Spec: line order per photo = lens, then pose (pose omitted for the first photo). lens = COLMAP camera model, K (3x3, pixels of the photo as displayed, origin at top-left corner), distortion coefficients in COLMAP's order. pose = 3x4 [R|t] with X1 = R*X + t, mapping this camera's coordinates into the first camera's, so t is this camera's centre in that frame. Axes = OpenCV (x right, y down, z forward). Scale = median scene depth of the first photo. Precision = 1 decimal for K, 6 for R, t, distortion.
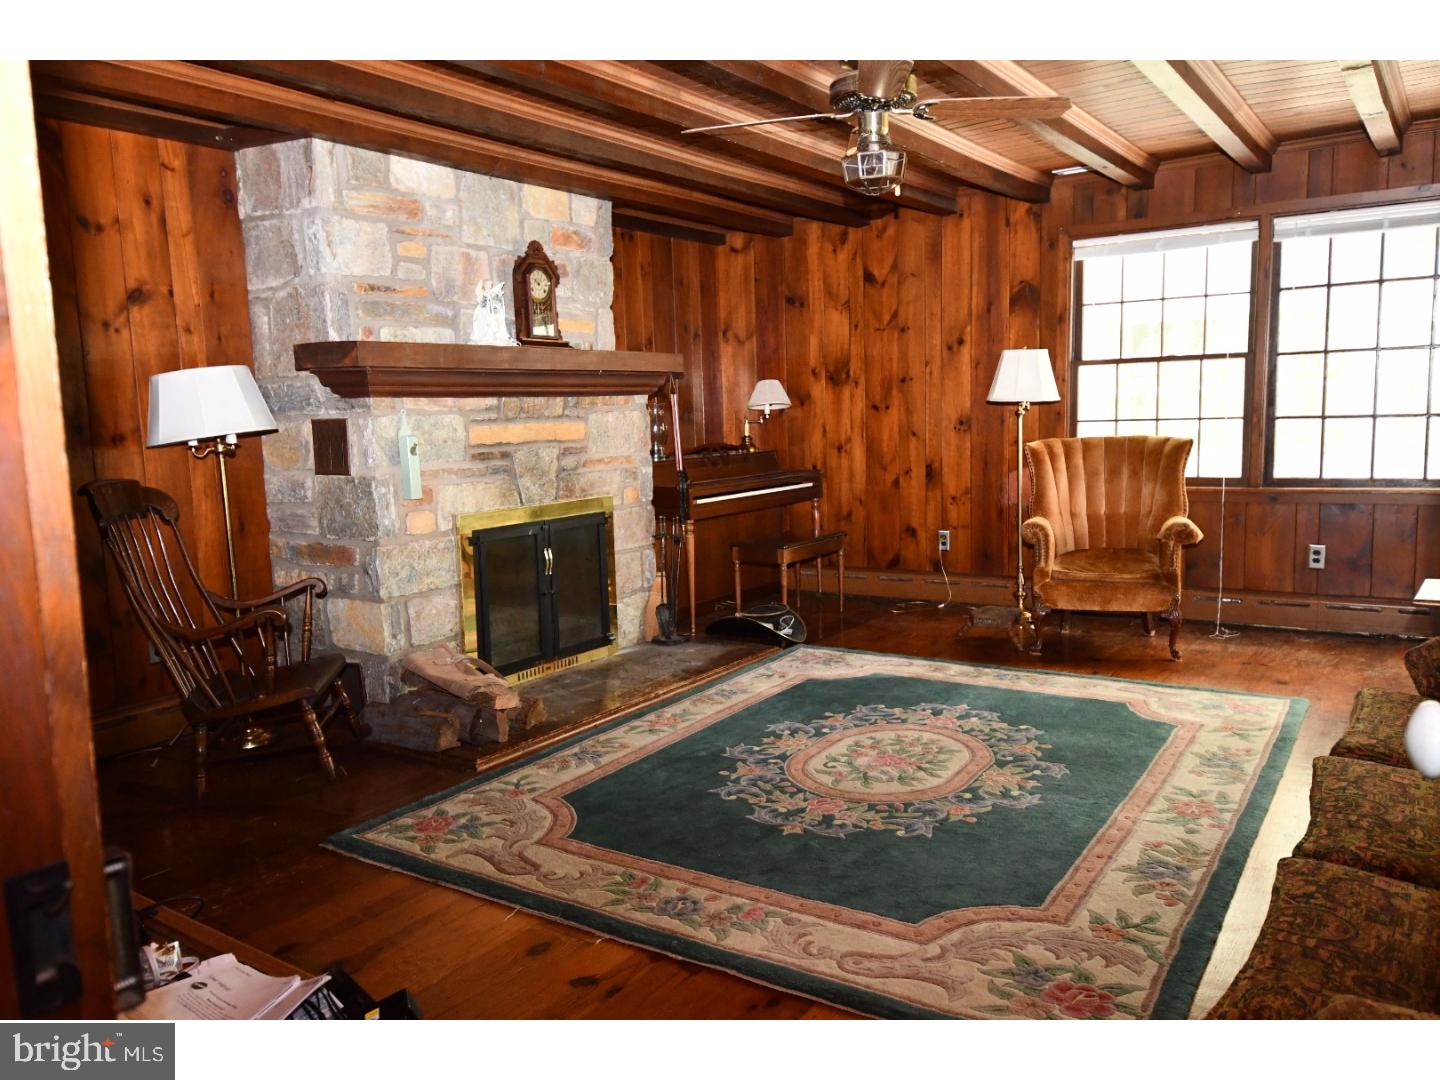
lens RADIAL K [[1079.3, 0, 709.5], [0, 1079.3, 544.9], [0, 0, 1]] dist [0.007009, 0.001477]
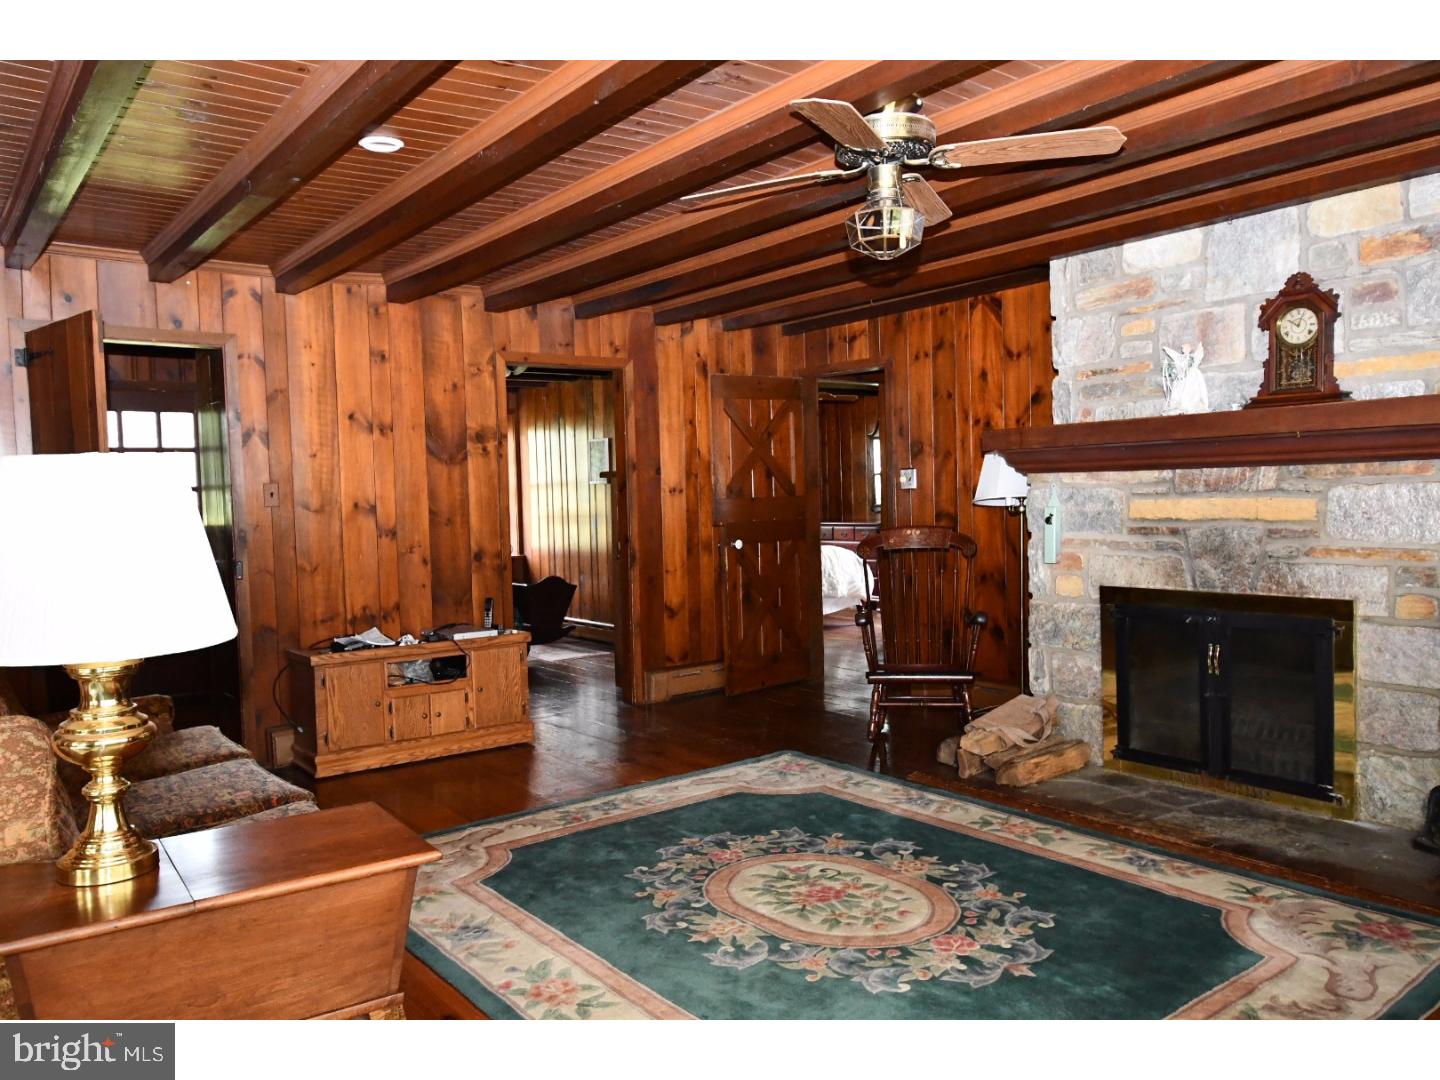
lens RADIAL K [[1079.3, 0, 711.3], [0, 1079.3, 537.0], [0, 0, 1]] dist [0.007009, 0.001477]
pose [[-0.322679, 0.081643, -0.942981, 0.863097], [-0.078971, 0.990477, 0.112778, -0.161555], [0.943208, 0.110859, -0.313159, 0.975860]]
